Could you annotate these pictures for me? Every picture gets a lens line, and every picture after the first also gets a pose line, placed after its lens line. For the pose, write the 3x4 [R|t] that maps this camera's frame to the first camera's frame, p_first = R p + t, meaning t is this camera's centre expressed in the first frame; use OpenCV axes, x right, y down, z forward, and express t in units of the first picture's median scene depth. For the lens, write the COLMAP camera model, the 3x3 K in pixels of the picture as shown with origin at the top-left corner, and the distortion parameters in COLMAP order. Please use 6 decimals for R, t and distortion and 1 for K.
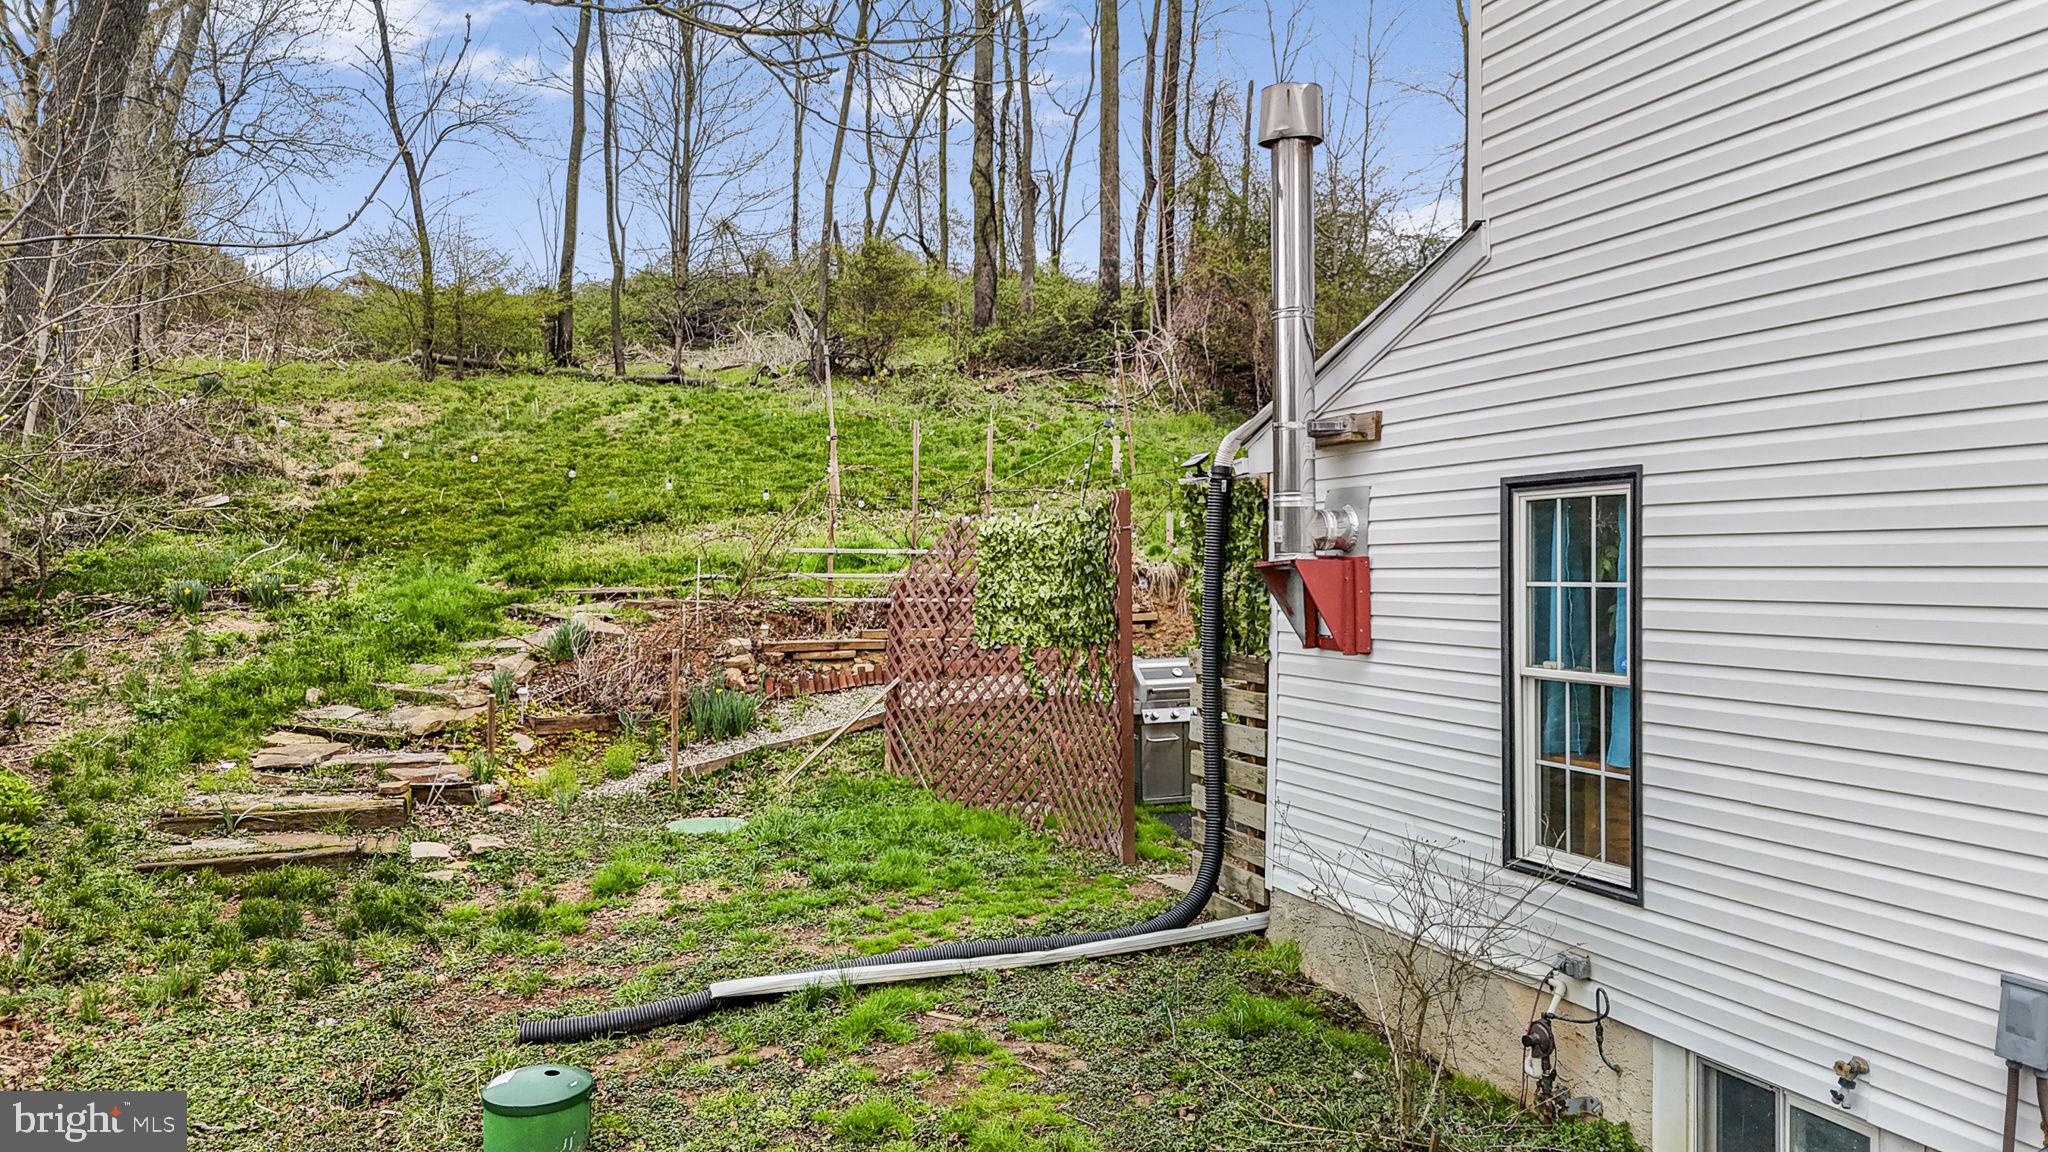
lens RADIAL K [[1492.9, 0, 1039.5], [0, 1492.9, 569.7], [0, 0, 1]] dist [0.042015, -0.016665]
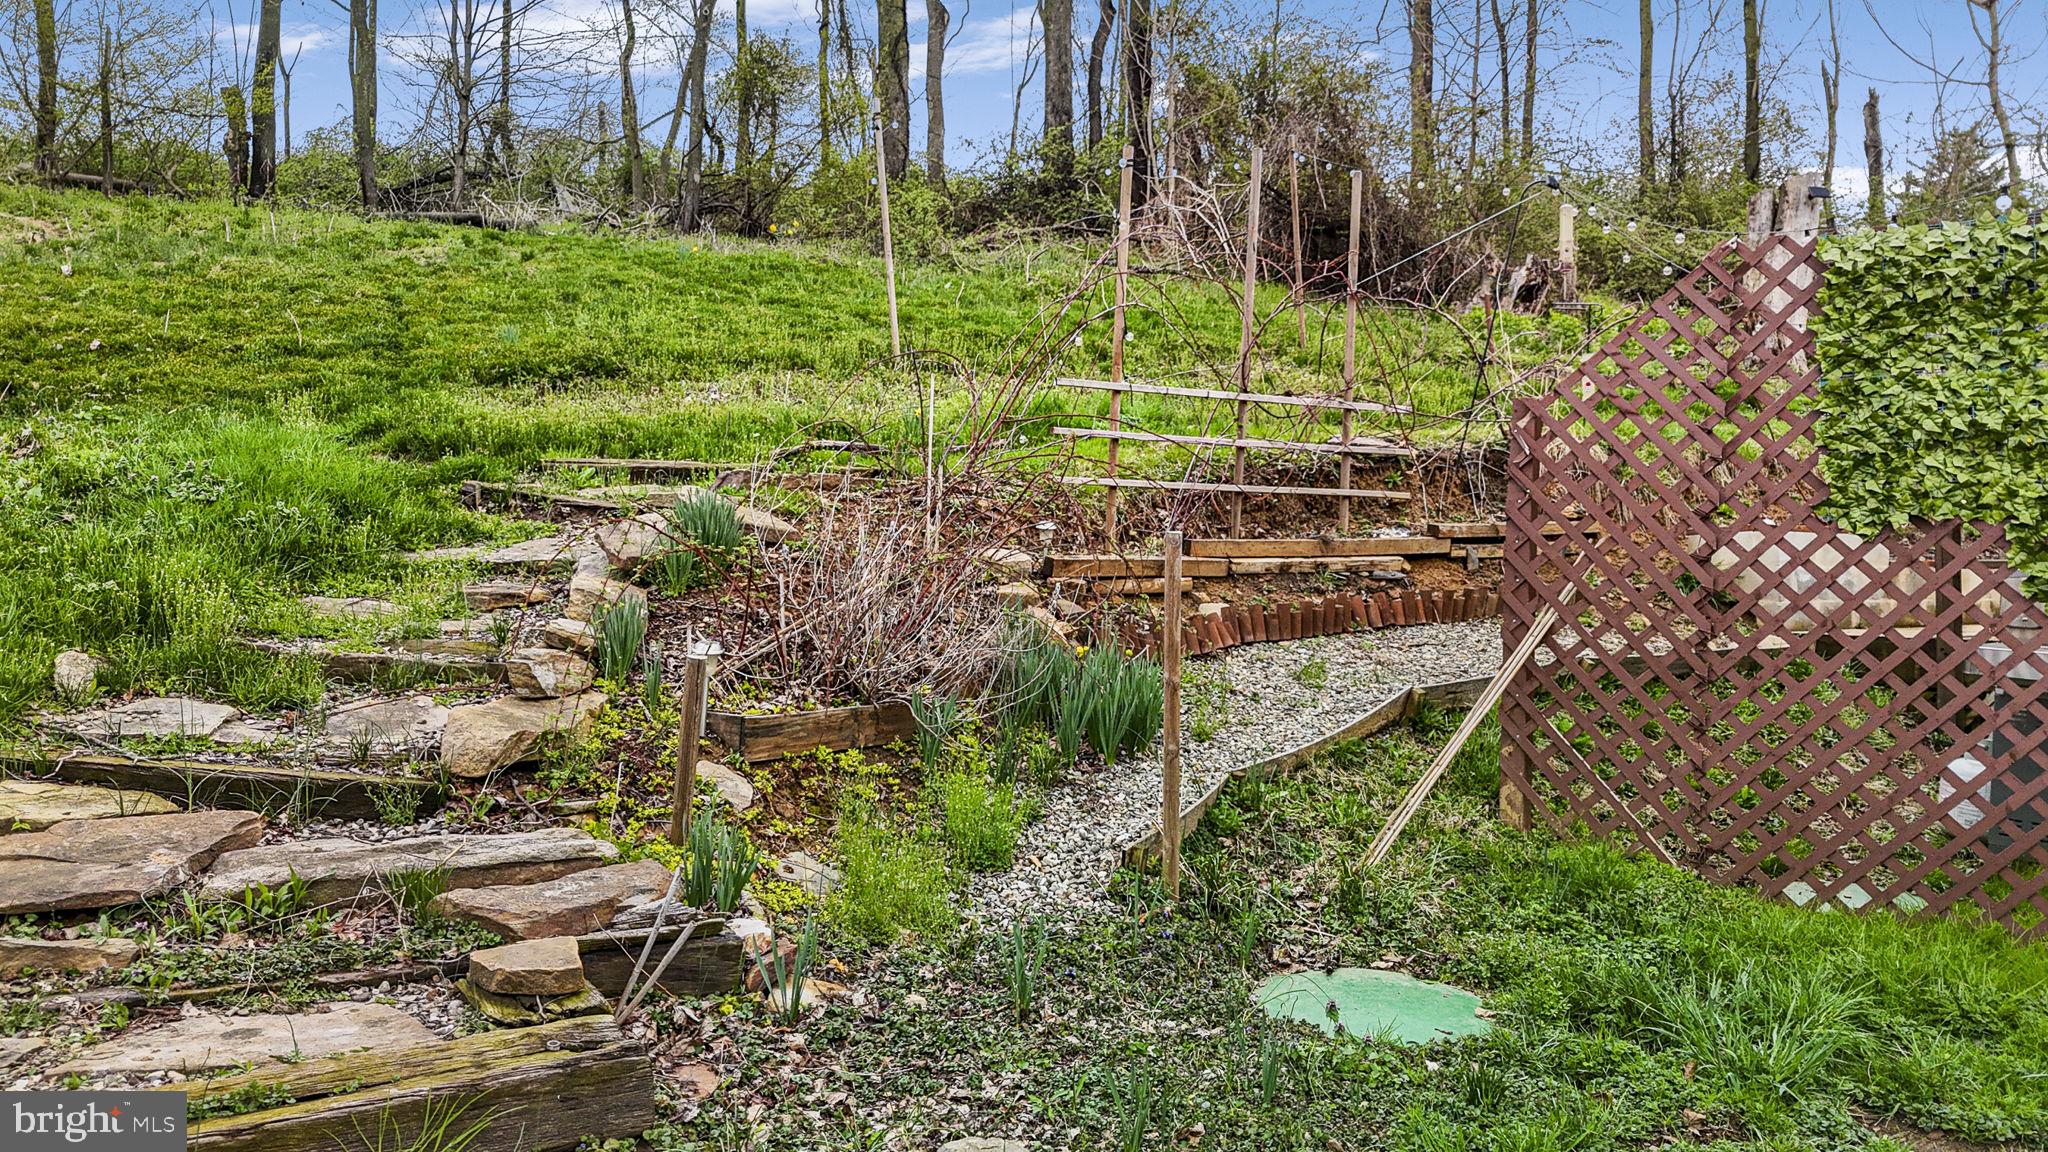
lens RADIAL K [[1492.9, 0, 1033.0], [0, 1492.9, 584.1], [0, 0, 1]] dist [0.042015, -0.016665]
pose [[0.969902, -0.003334, 0.243472, -0.317794], [0.000062, 0.999910, 0.013442, 0.052815], [-0.243494, -0.013022, 0.969815, 0.546400]]
